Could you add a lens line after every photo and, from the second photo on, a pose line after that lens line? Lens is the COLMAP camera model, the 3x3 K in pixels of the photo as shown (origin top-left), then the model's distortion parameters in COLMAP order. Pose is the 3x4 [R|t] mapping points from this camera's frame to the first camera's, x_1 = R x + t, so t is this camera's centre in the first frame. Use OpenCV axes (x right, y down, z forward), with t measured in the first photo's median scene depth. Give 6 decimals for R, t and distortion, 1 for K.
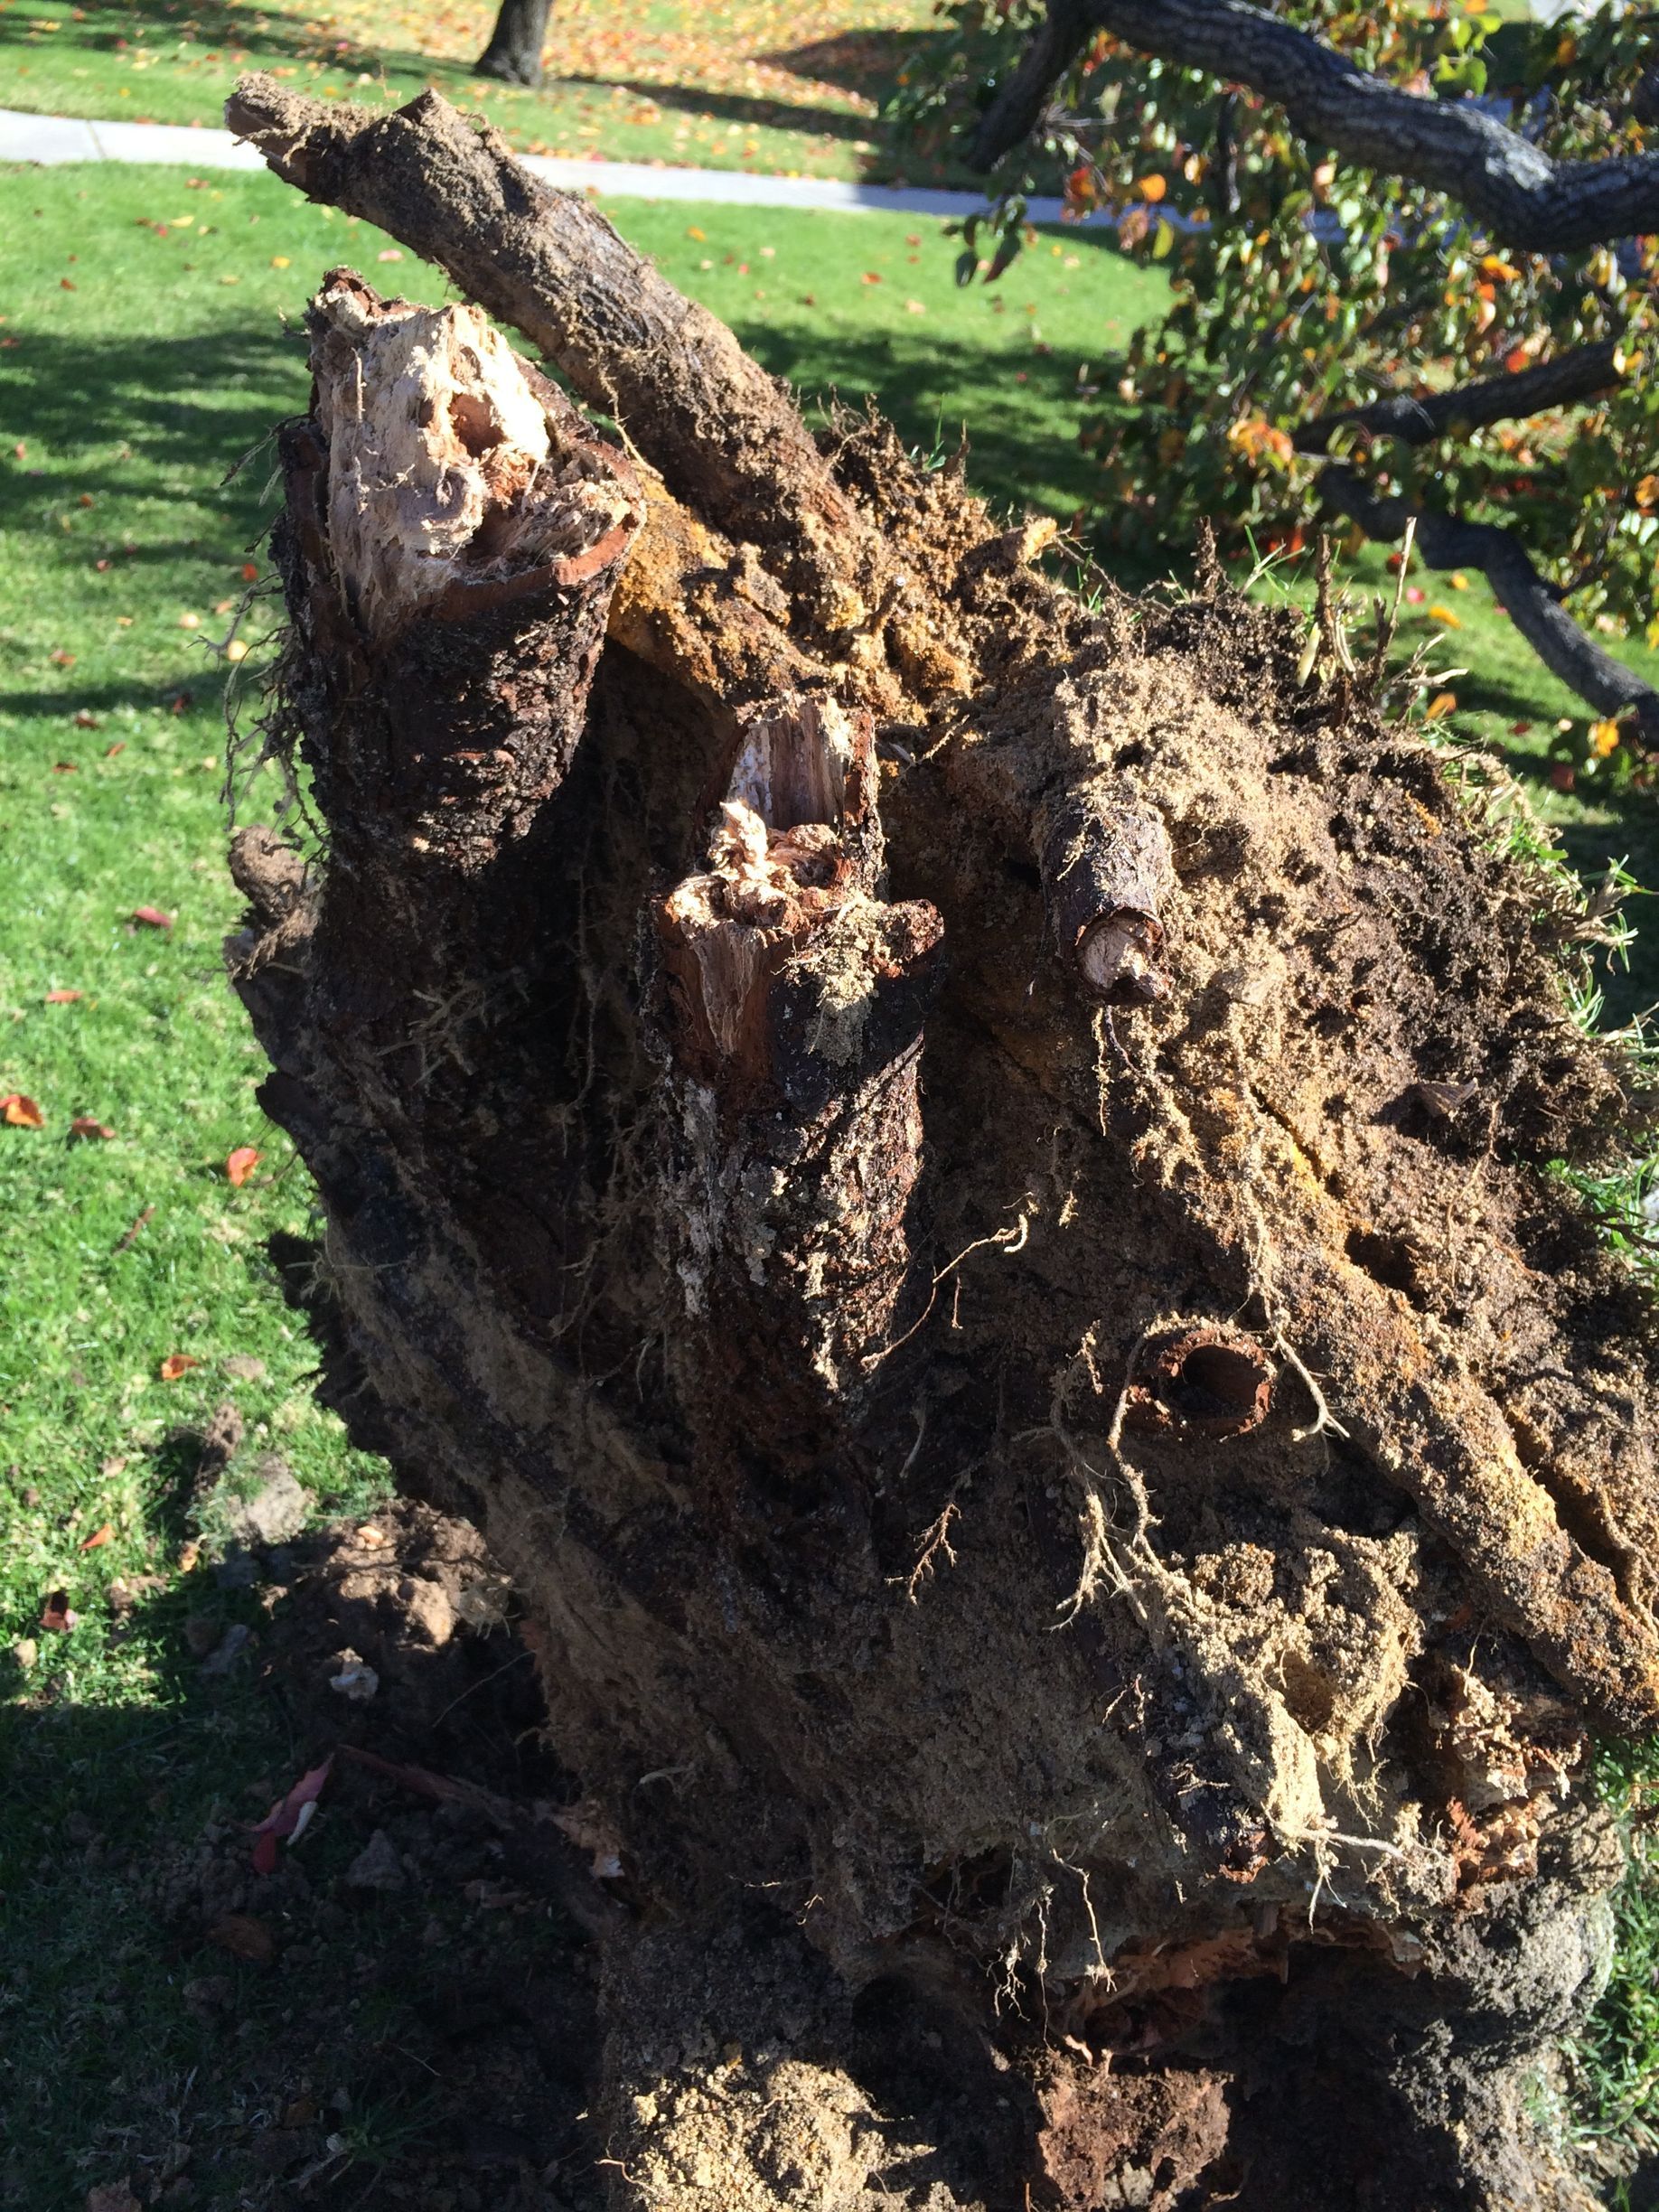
lens RADIAL K [[1974.2, 0, 829.5], [0, 1974.2, 1106.0], [0, 0, 1]] dist [0.000945, -0.000213]
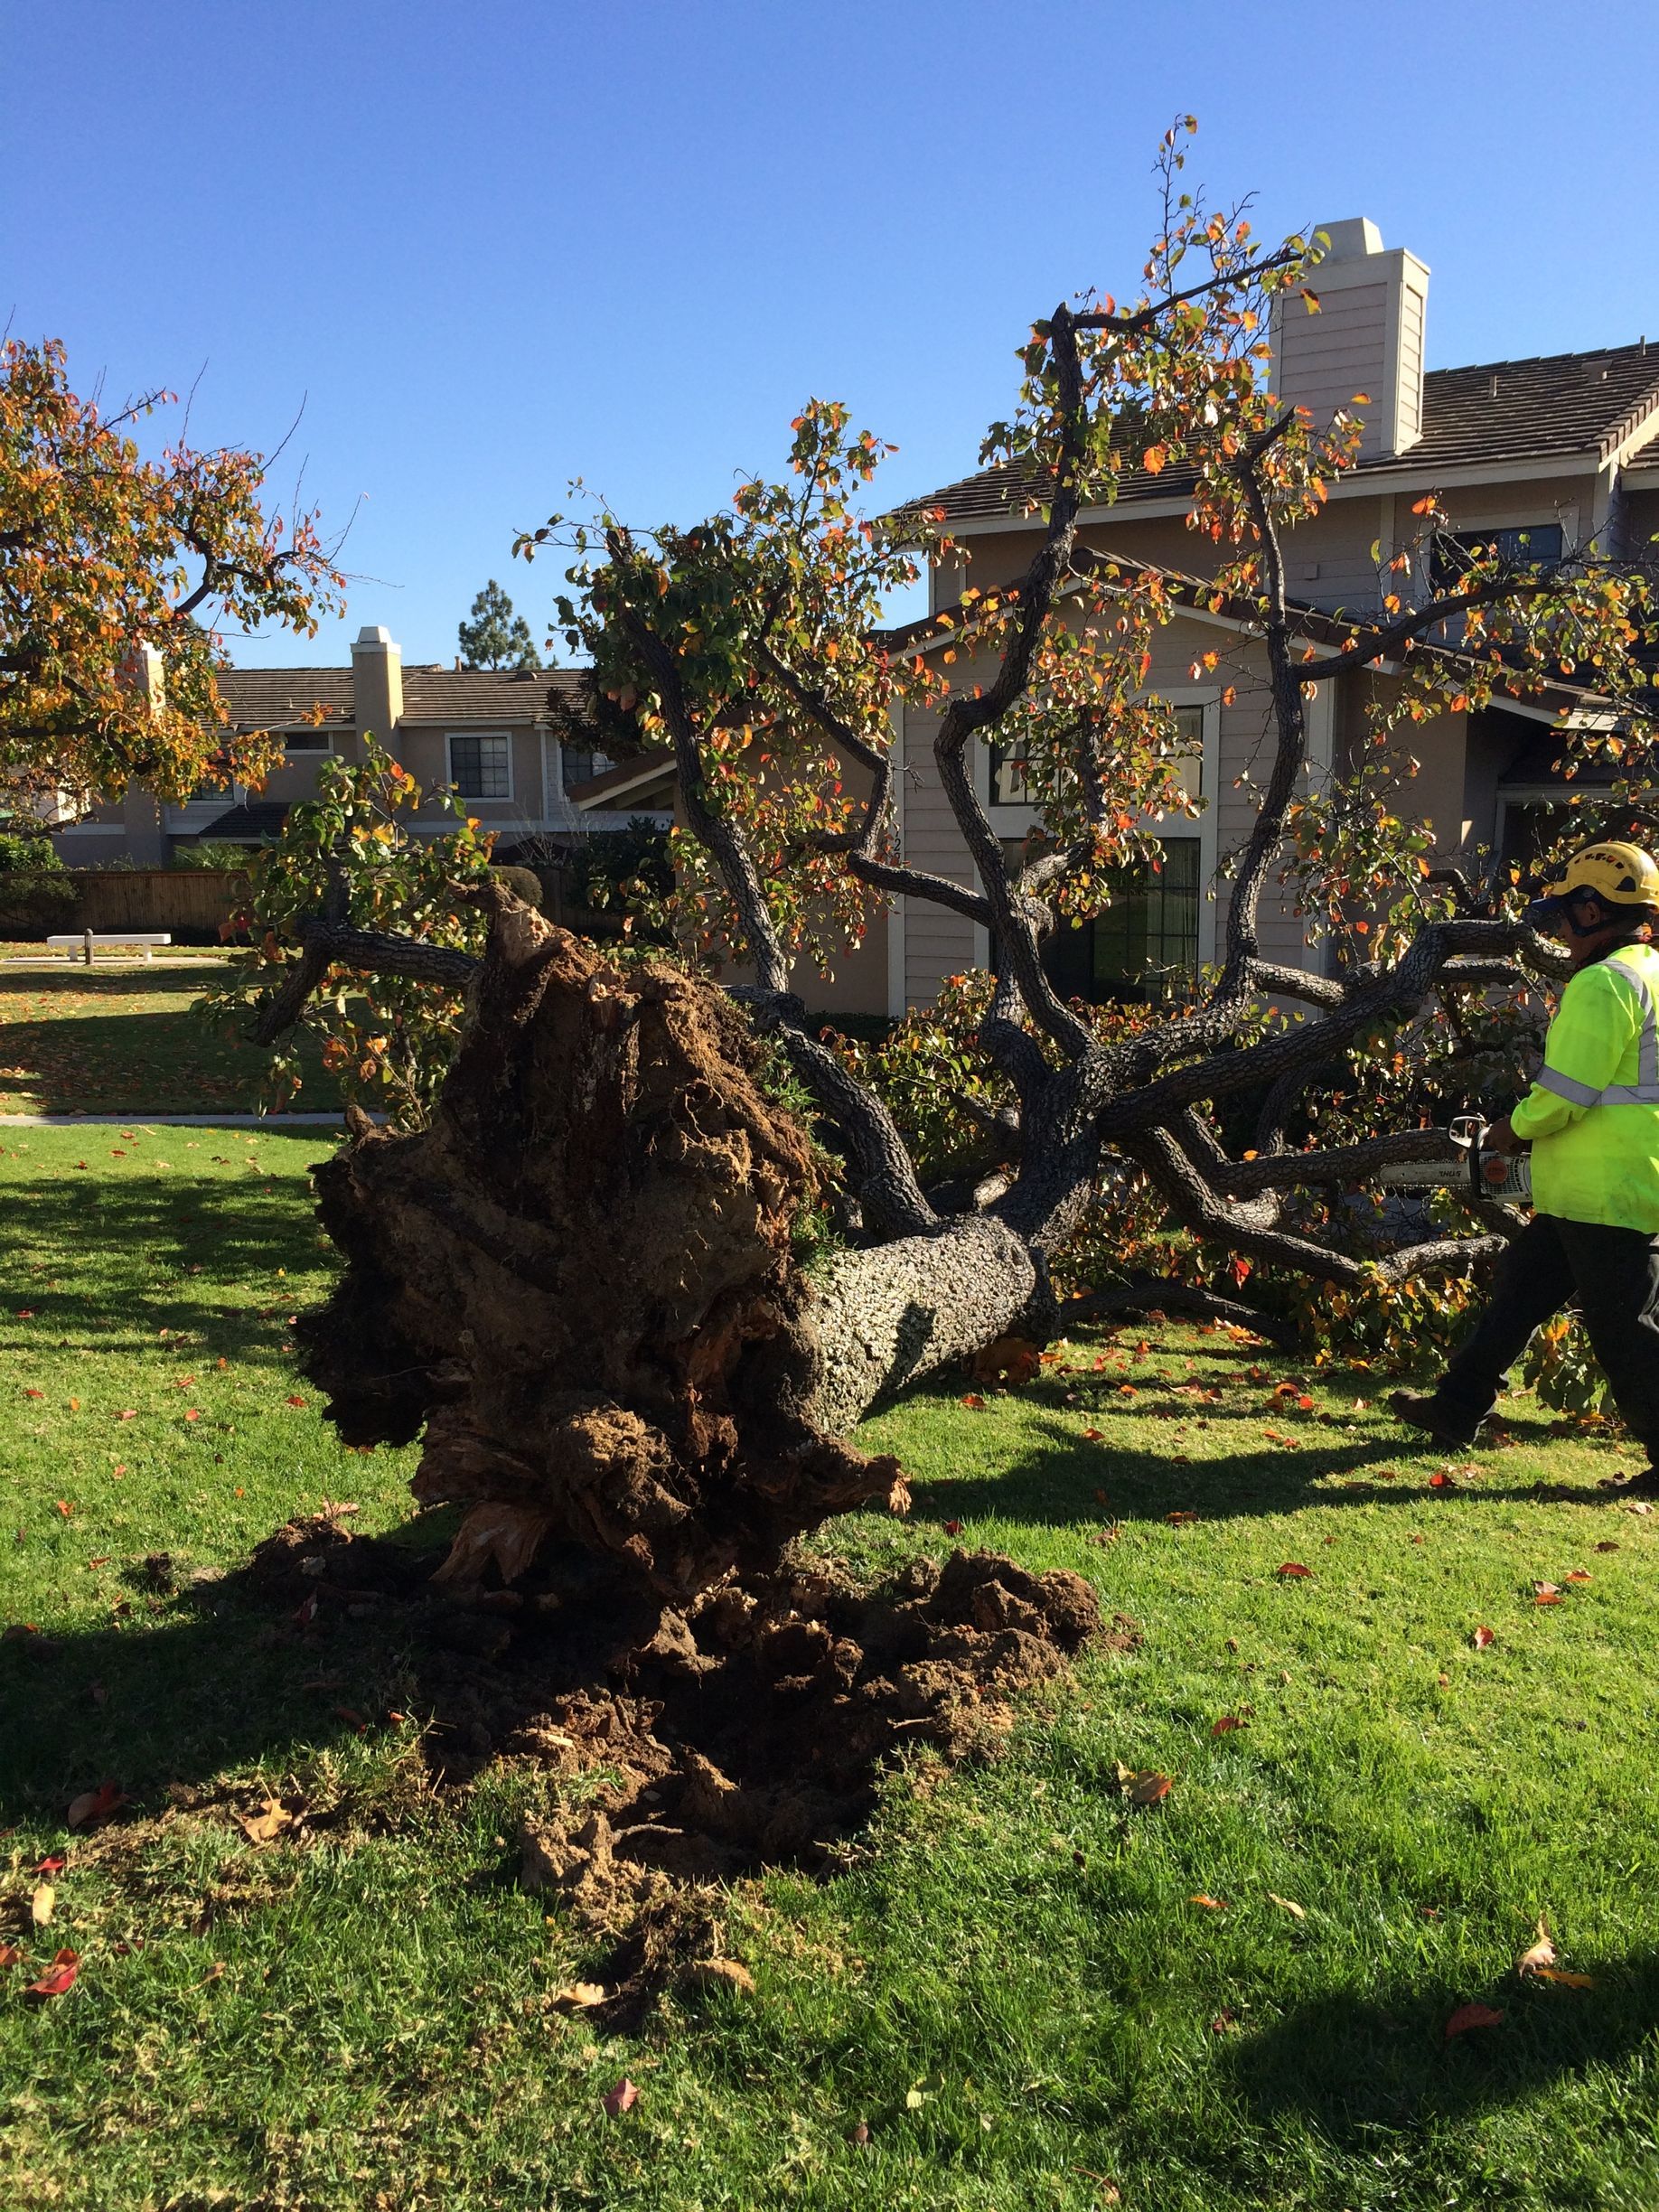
lens RADIAL K [[1974.2, 0, 829.5], [0, 1974.2, 1106.0], [0, 0, 1]] dist [0.000945, -0.000213]
pose [[0.882363, -0.078176, 0.464031, -1.762406], [0.277272, 0.883113, -0.378459, 2.061095], [-0.380205, 0.462601, 0.800902, -2.975442]]
